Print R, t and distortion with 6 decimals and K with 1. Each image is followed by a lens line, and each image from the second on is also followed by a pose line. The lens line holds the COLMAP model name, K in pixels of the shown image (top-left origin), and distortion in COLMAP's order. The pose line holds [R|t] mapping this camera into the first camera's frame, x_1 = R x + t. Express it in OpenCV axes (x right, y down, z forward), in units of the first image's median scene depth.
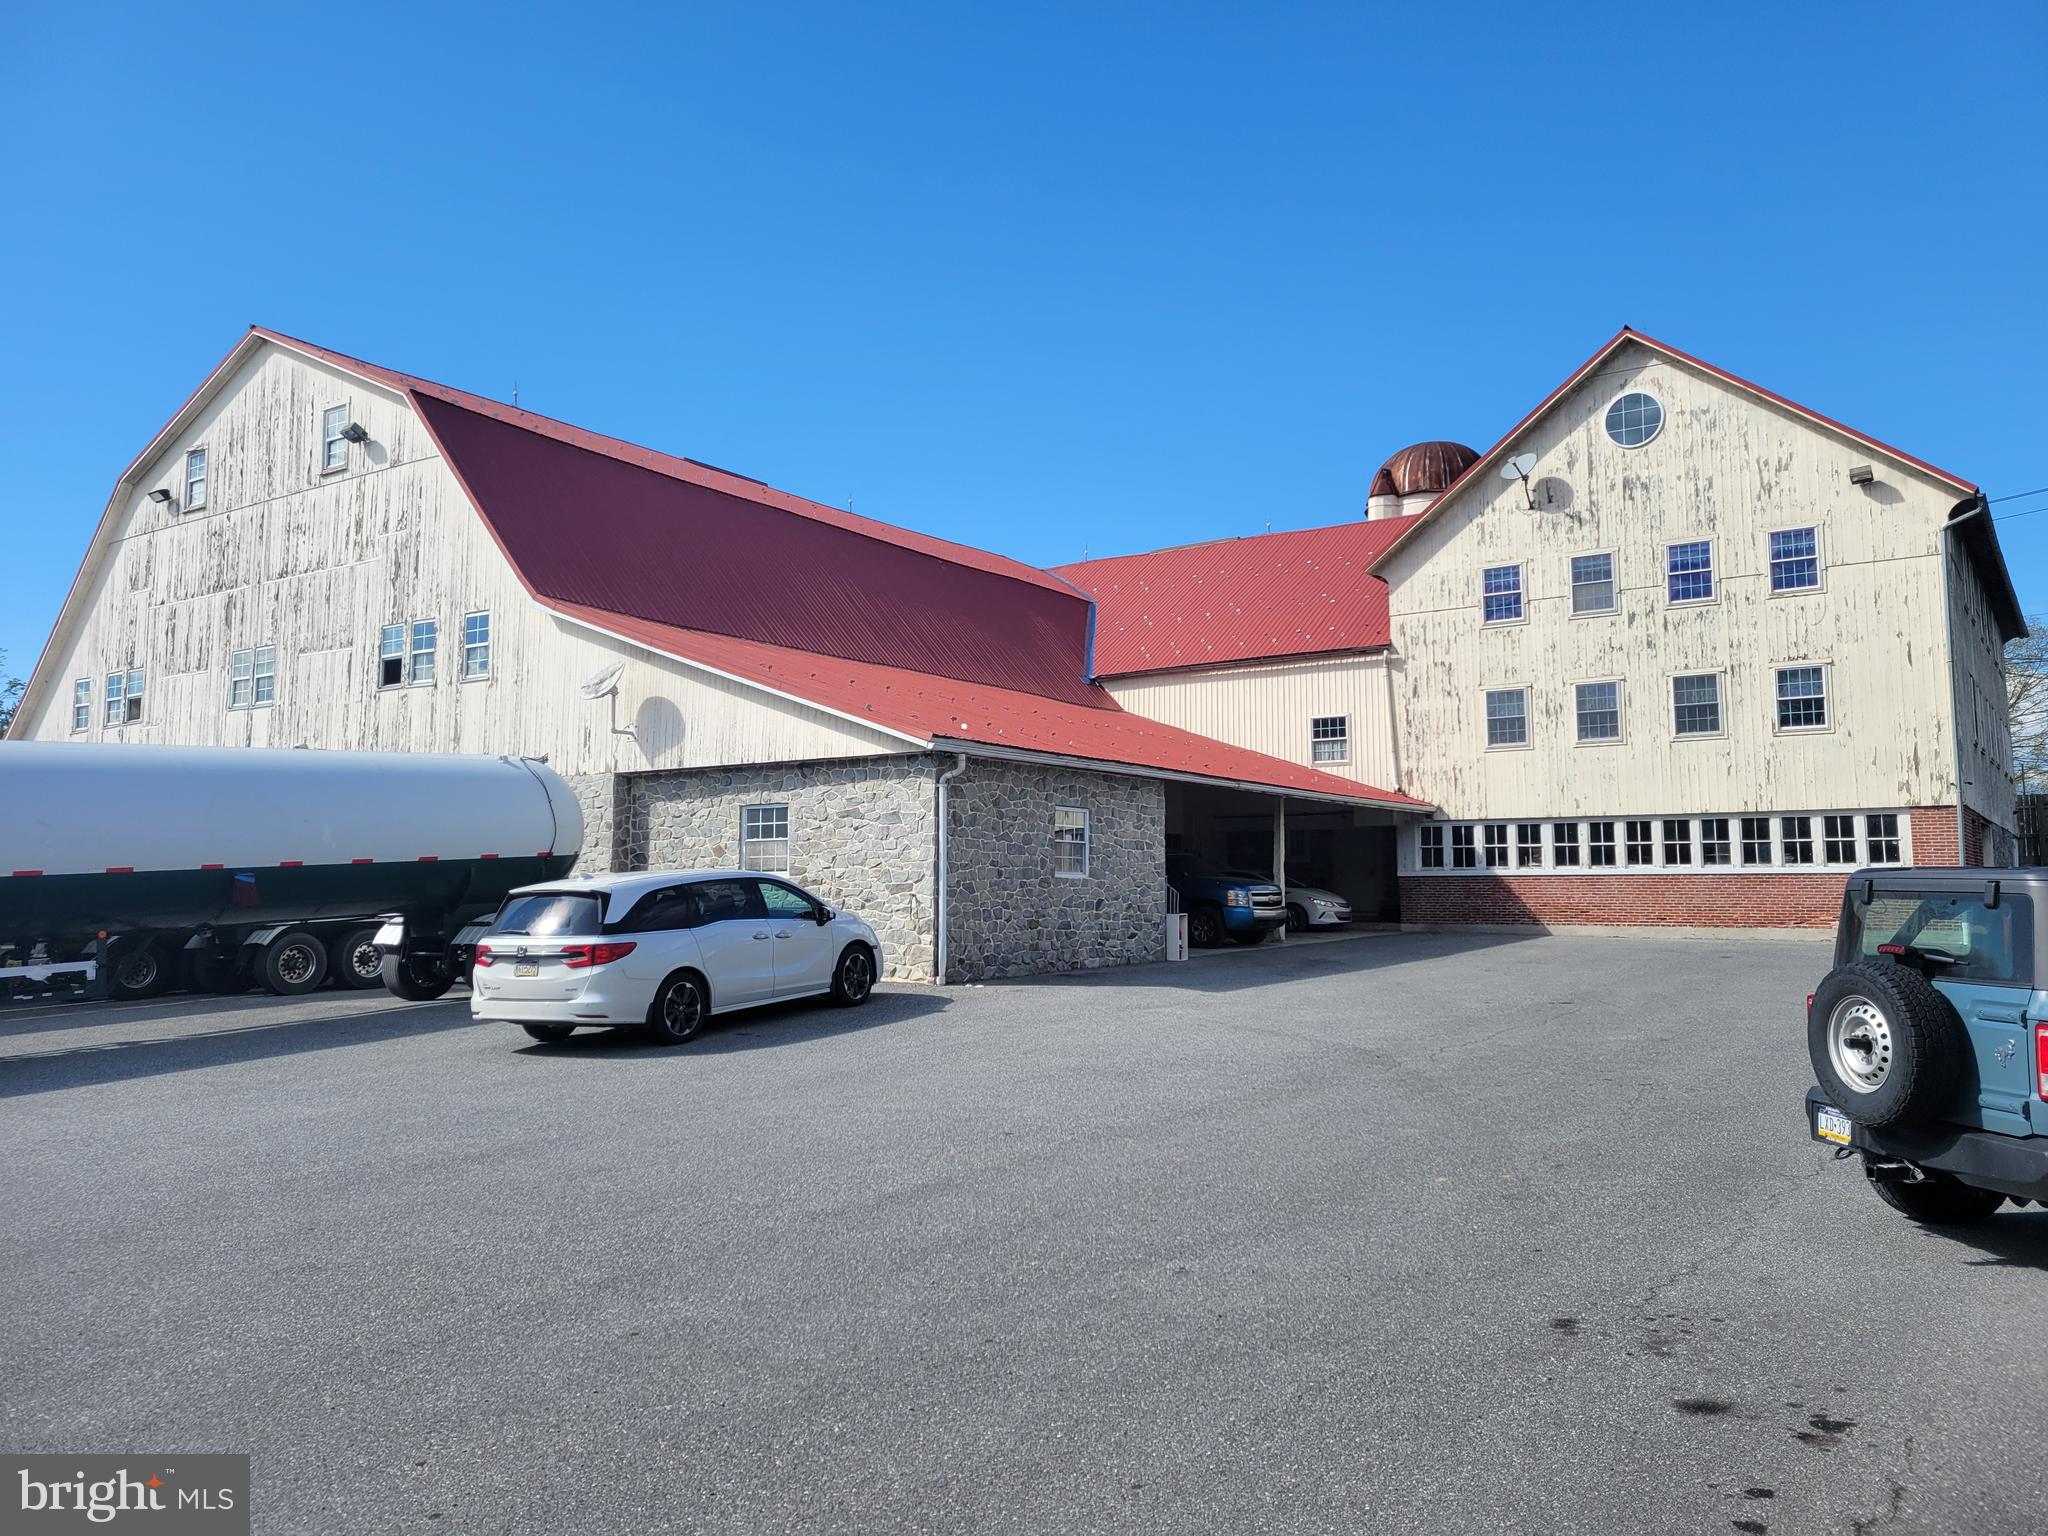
lens RADIAL K [[1551.1, 0, 1024.0], [0, 1551.1, 768.0], [0, 0, 1]] dist [0.056861, 0.000780]
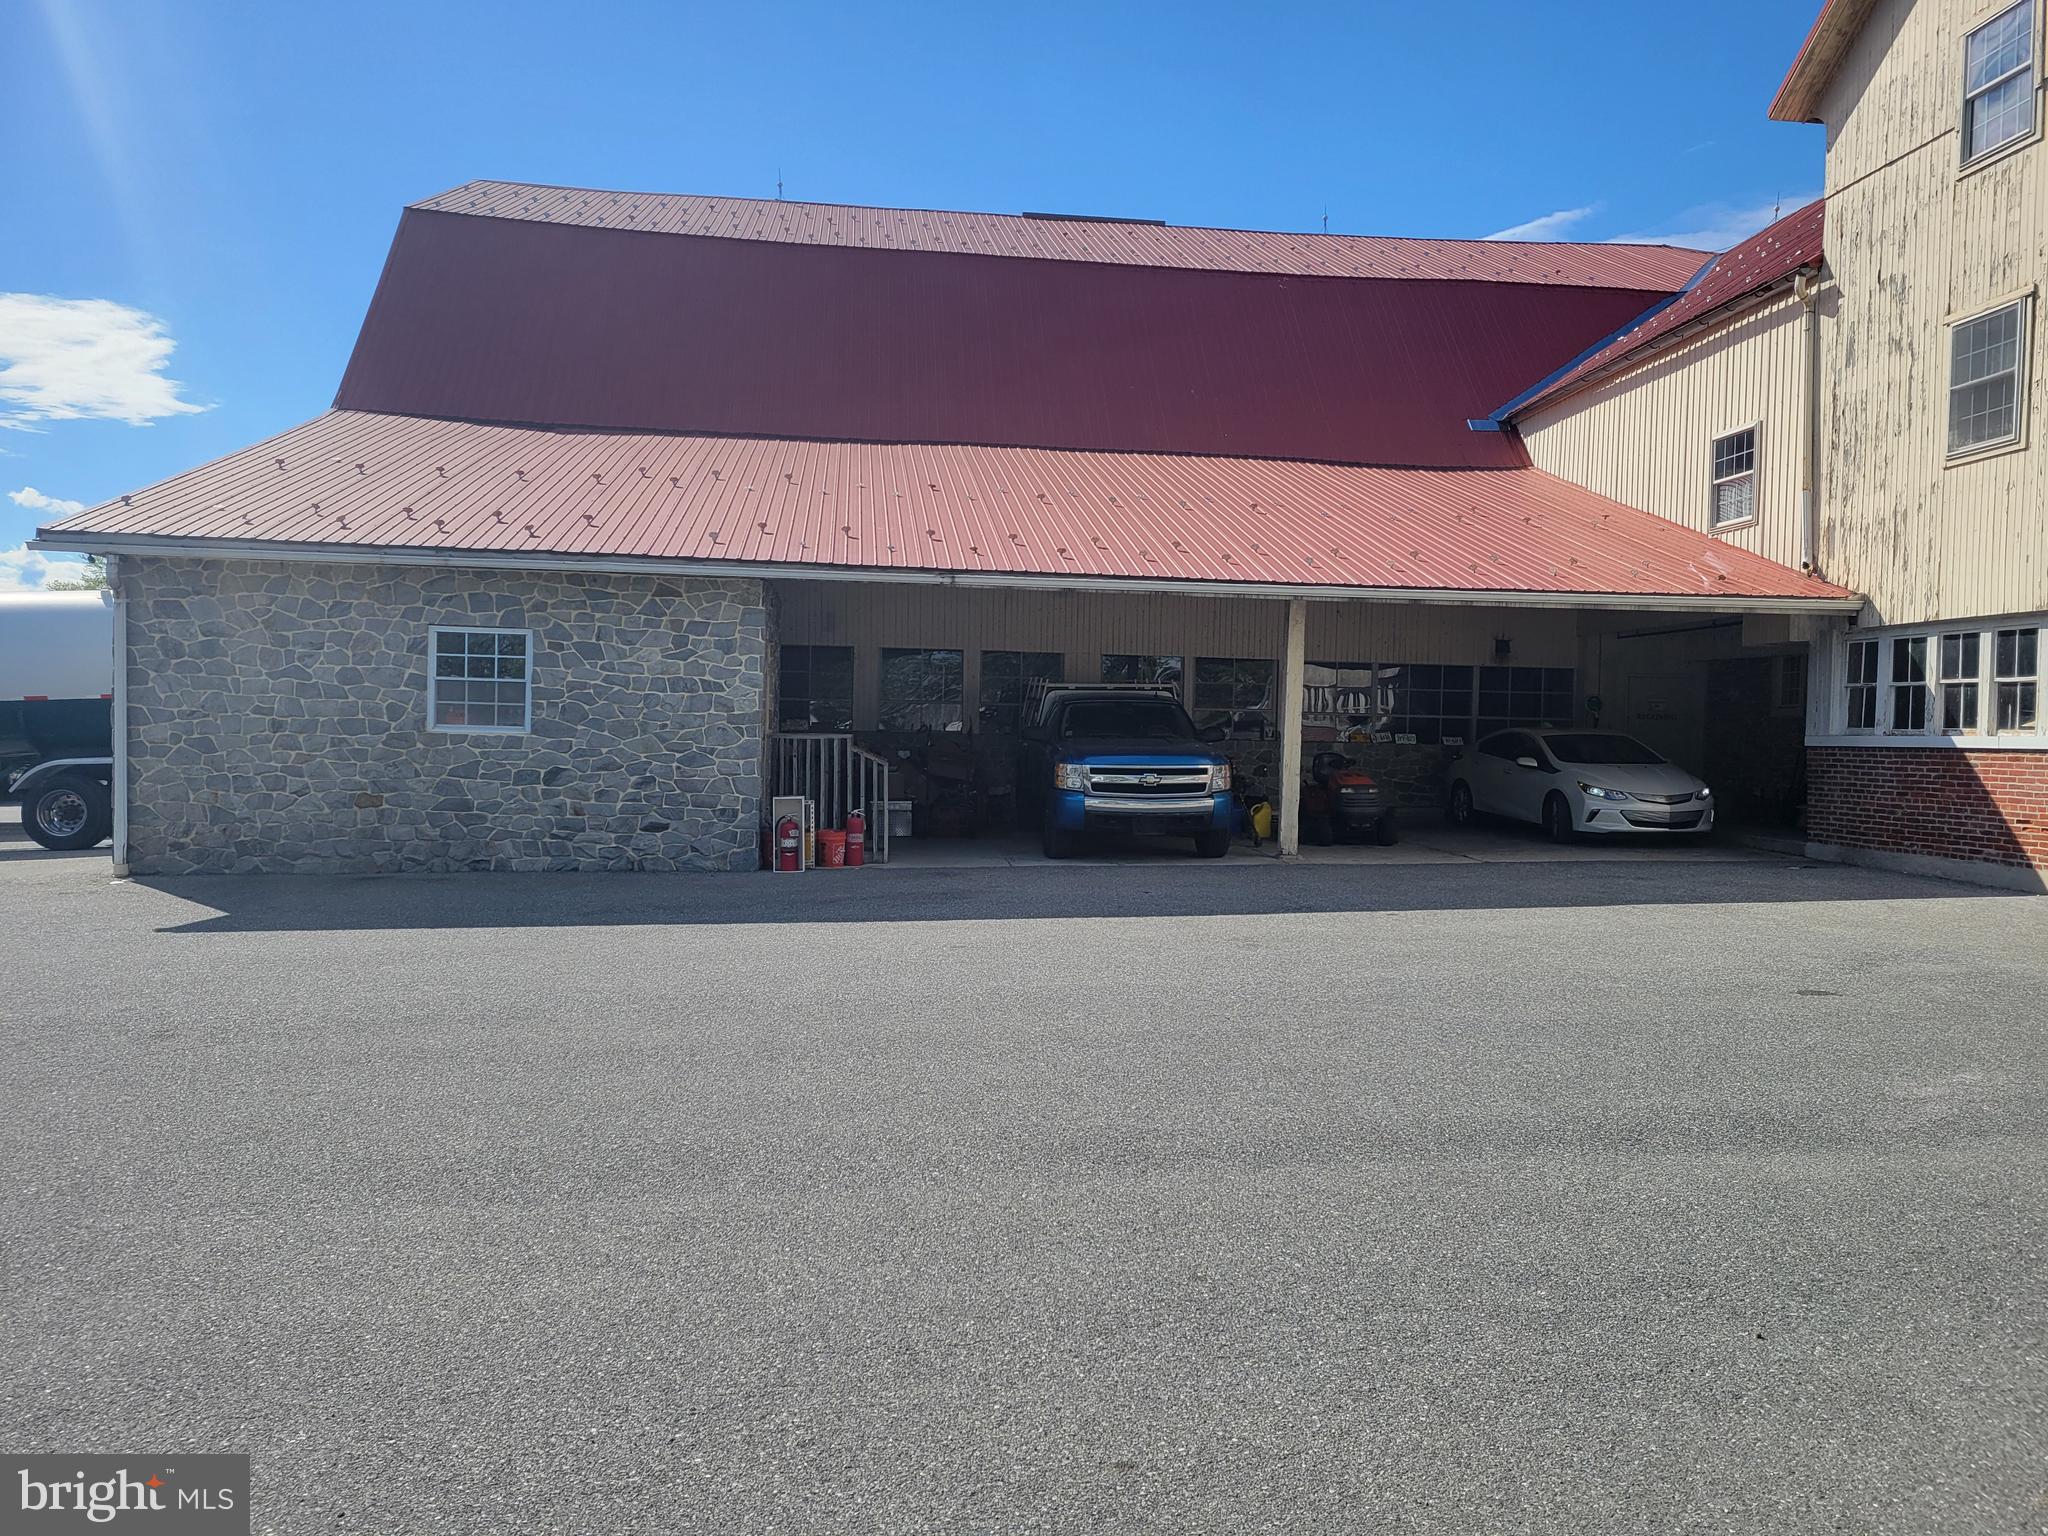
lens RADIAL K [[1551.1, 0, 1024.0], [0, 1551.1, 768.0], [0, 0, 1]] dist [0.056861, 0.000780]
pose [[0.649139, 0.034522, -0.759886, 0.468086], [0.039646, 0.996076, 0.079120, 0.028334], [0.759636, -0.081487, 0.645223, 0.507185]]
